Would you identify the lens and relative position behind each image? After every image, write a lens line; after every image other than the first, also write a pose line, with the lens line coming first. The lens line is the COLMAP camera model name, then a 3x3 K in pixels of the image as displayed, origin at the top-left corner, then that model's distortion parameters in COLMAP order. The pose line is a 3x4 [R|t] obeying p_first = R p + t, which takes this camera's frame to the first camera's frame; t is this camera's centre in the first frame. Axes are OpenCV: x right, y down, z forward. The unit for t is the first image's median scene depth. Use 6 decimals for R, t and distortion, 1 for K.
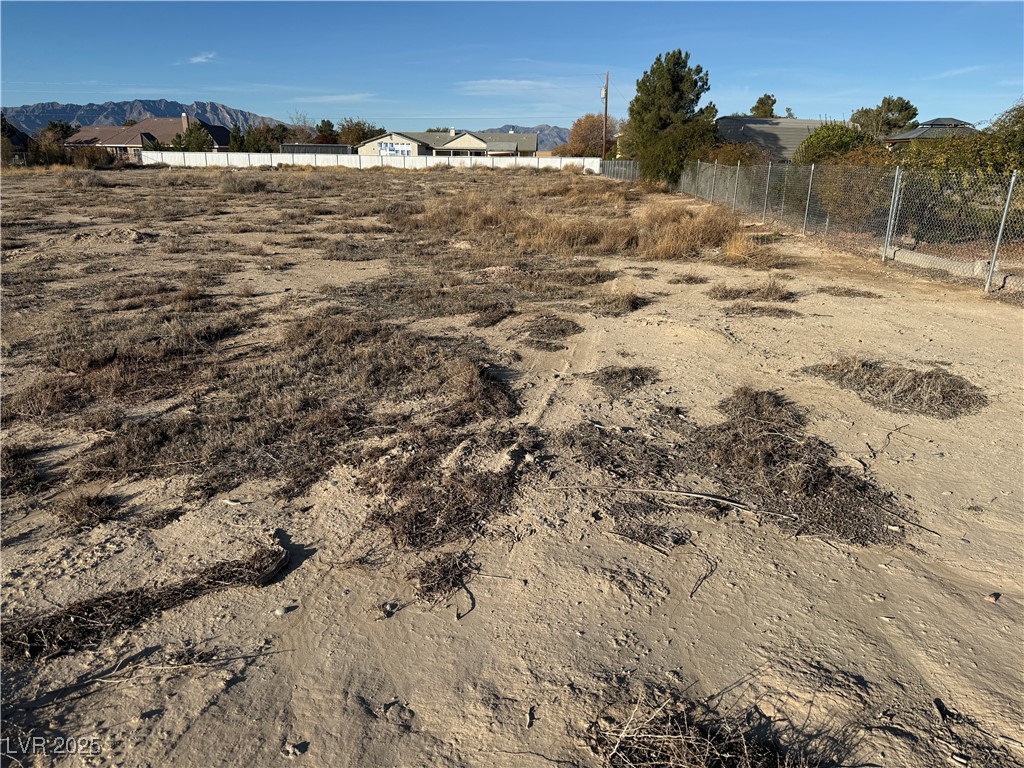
lens RADIAL K [[717.2, 0, 516.7], [0, 717.2, 399.0], [0, 0, 1]] dist [0.041696, -0.061236]
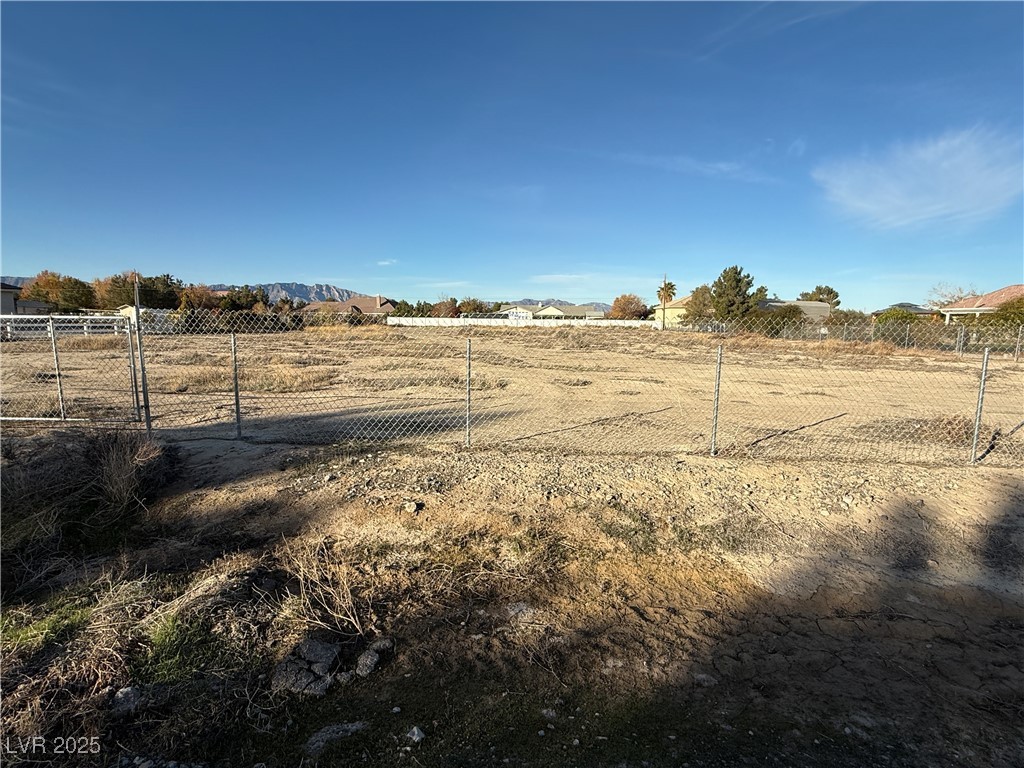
lens RADIAL K [[521.0, 0, 519.9], [0, 521.0, 383.0], [0, 0, 1]] dist [0.000610, 0.003583]
pose [[0.999928, 0.002913, -0.011673, -1.725784], [-0.005201, 0.979564, -0.201066, 0.452599], [0.010849, 0.201112, 0.979508, -1.400361]]
